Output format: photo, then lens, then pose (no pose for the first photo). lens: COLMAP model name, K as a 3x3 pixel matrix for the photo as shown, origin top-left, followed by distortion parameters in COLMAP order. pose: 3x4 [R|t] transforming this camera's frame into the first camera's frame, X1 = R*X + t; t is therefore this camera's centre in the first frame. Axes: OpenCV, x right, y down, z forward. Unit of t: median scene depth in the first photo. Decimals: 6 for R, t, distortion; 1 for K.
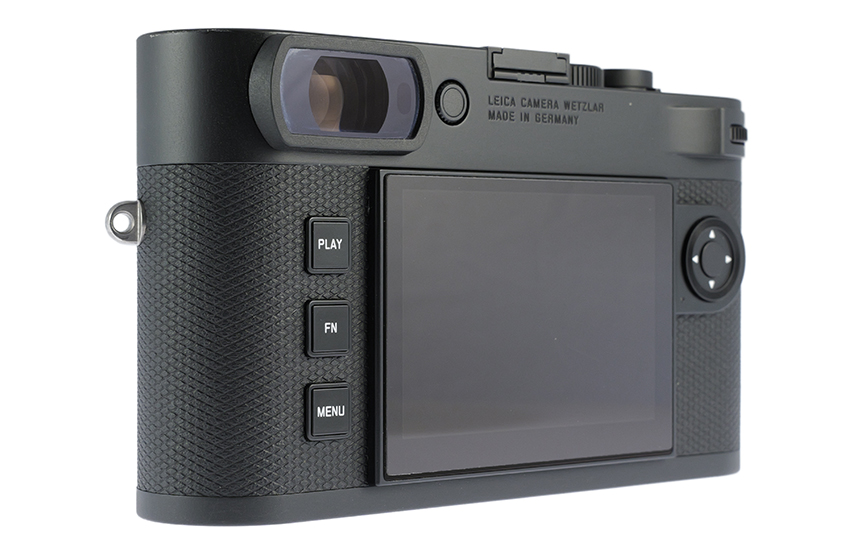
lens RADIAL K [[2044.3, 0, 422.0], [0, 2044.3, 277.5], [0, 0, 1]] dist [-0.090381, -0.172851]
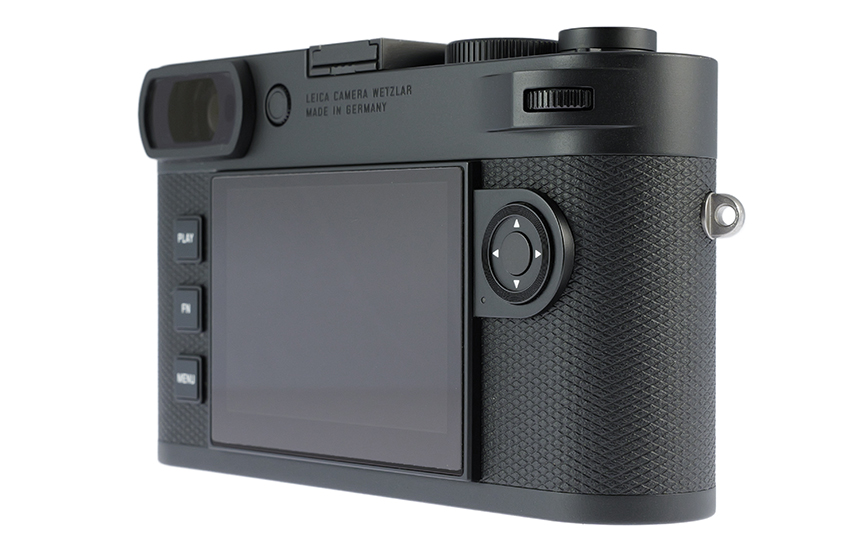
lens RADIAL K [[2044.3, 0, 422.0], [0, 2044.3, 277.5], [0, 0, 1]] dist [-0.090381, -0.172851]
pose [[0.021137, 0.026727, -0.999419, 1.051156], [-0.003986, 0.999637, 0.026649, -0.023426], [0.999769, 0.003420, 0.021236, 1.016332]]
